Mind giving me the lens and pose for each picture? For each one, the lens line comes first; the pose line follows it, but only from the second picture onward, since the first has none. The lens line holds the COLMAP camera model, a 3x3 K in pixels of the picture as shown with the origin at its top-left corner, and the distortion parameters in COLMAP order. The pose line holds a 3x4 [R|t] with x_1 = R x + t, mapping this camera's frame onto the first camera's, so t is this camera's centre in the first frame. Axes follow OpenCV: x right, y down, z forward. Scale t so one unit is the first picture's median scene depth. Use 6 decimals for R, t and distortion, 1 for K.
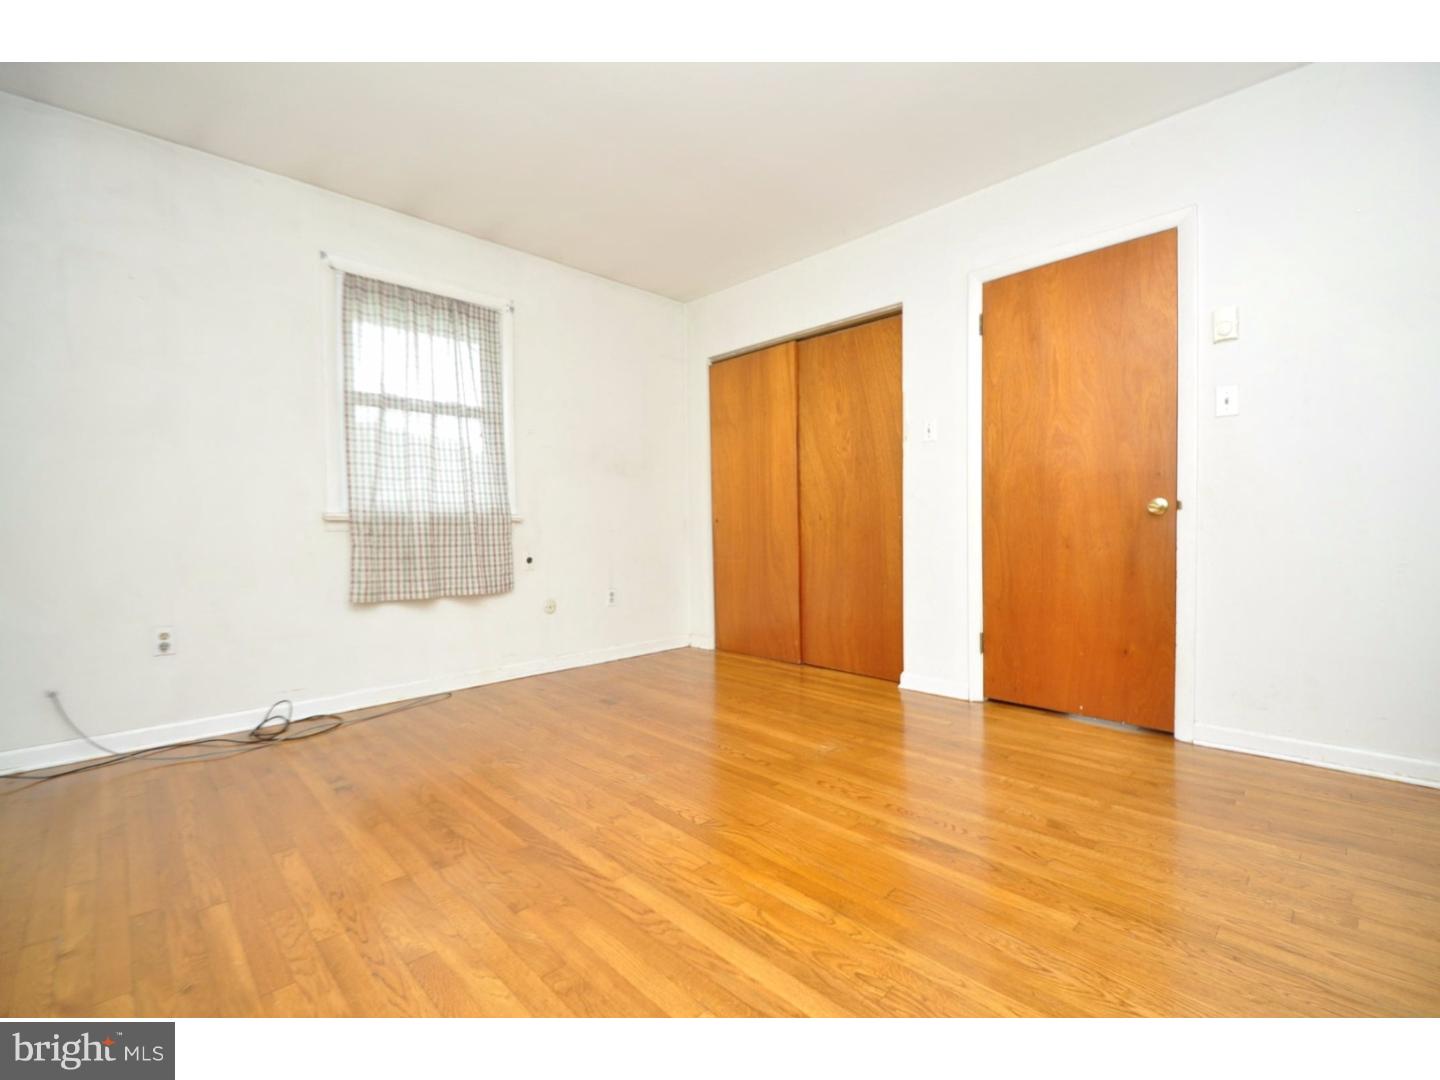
lens RADIAL K [[630.2, 0, 719.4], [0, 630.2, 529.9], [0, 0, 1]] dist [-0.001864, -0.002179]
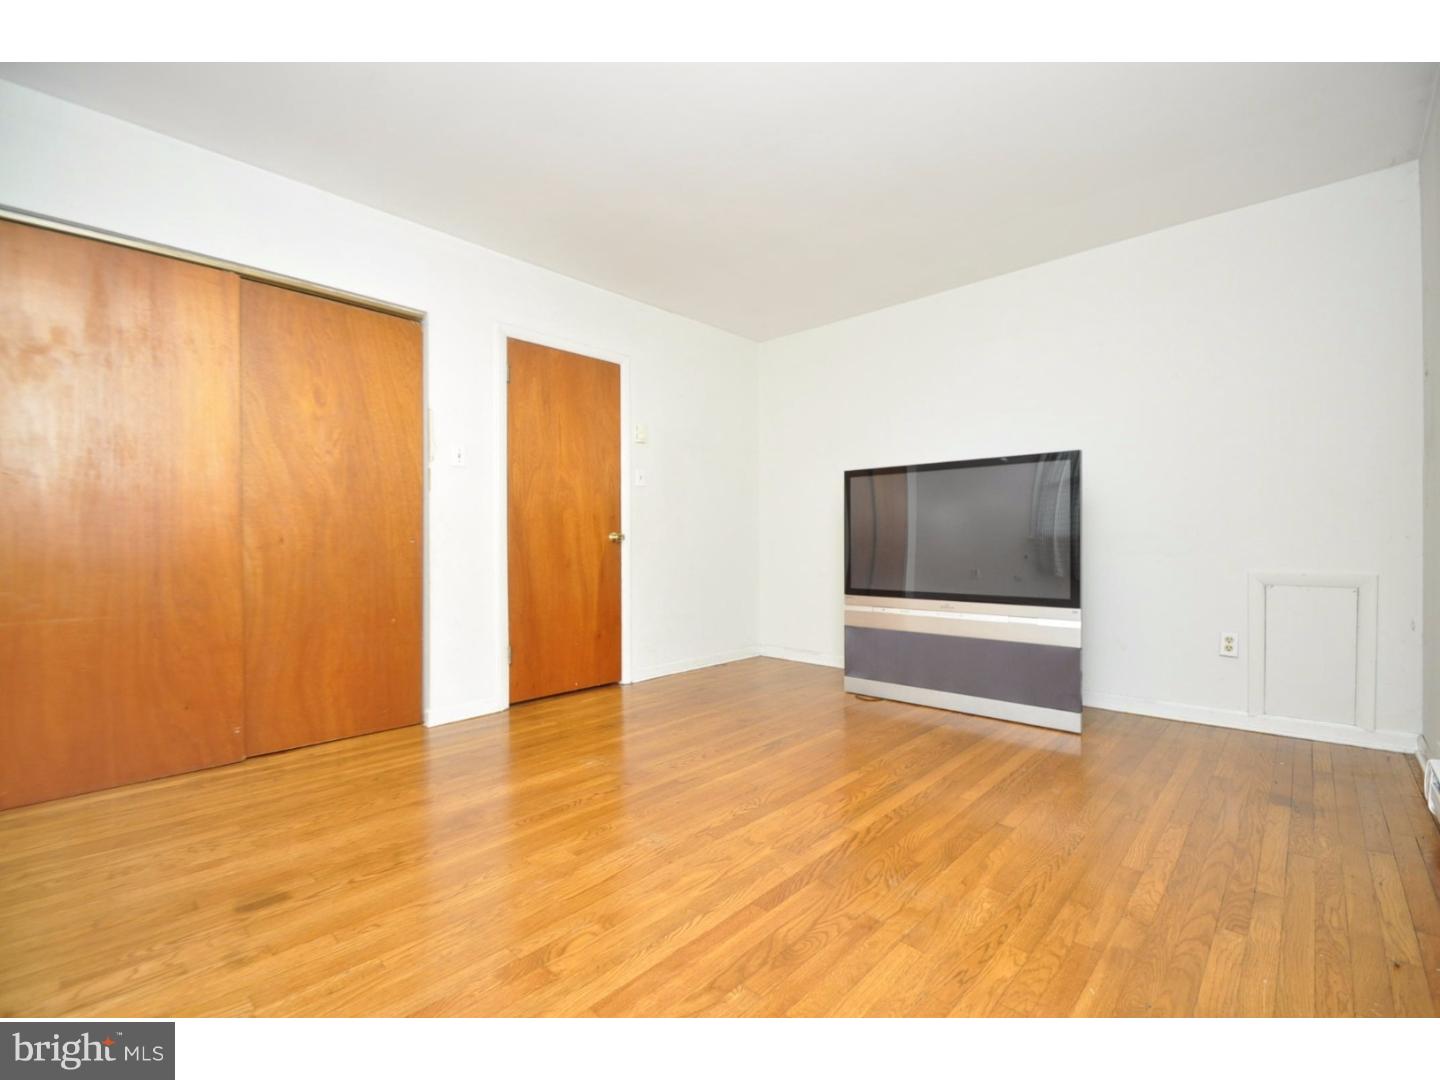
lens RADIAL K [[630.2, 0, 719.6], [0, 630.2, 547.9], [0, 0, 1]] dist [-0.001864, -0.002179]
pose [[-0.048474, 0.003561, 0.998818, -0.817574], [0.012645, 0.999916, -0.002952, -0.004832], [-0.998744, 0.012487, -0.048515, 0.769882]]
